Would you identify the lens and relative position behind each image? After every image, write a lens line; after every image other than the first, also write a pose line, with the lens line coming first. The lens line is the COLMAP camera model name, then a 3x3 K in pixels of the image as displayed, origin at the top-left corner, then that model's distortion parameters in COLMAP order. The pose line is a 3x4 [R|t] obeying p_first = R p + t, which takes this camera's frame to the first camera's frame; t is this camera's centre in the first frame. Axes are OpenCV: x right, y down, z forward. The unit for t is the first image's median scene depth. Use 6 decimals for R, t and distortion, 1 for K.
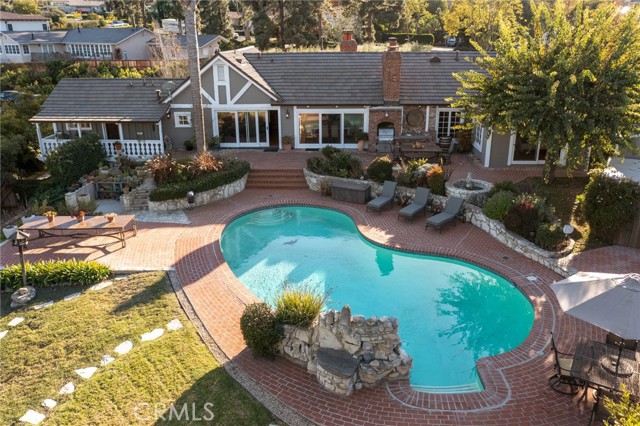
lens RADIAL K [[515.3, 0, 318.7], [0, 515.3, 212.8], [0, 0, 1]] dist [-0.005854, -0.000543]
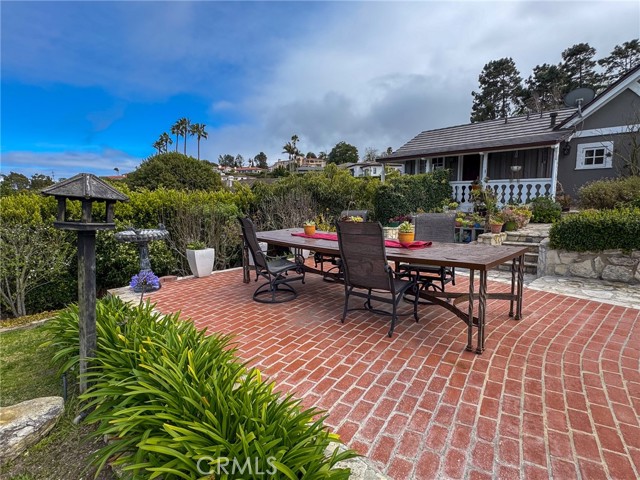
lens RADIAL K [[330.2, 0, 317.1], [0, 330.2, 239.3], [0, 0, 1]] dist [-0.004377, -0.002986]
pose [[0.703871, 0.095363, -0.703898, -0.222253], [-0.239233, 0.964880, -0.108504, 0.033898], [0.668830, 0.244768, 0.701965, 0.563746]]
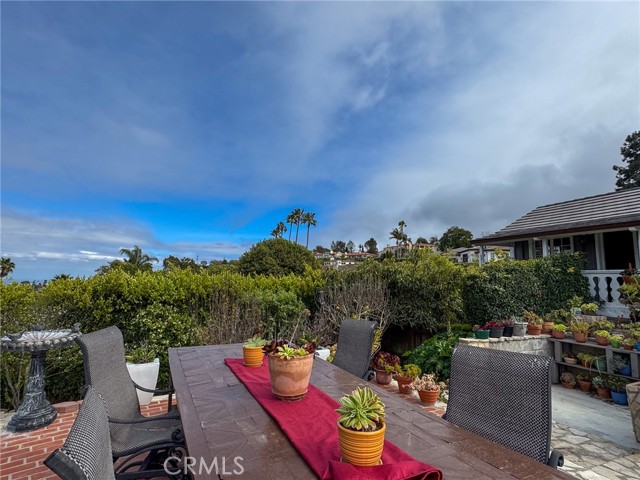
lens RADIAL K [[330.2, 0, 322.0], [0, 330.2, 243.1], [0, 0, 1]] dist [-0.004377, -0.002986]
pose [[0.447285, -0.082151, -0.890610, -0.253436], [-0.325404, 0.912581, -0.247603, -0.003162], [0.833095, 0.400558, 0.381452, 0.653844]]
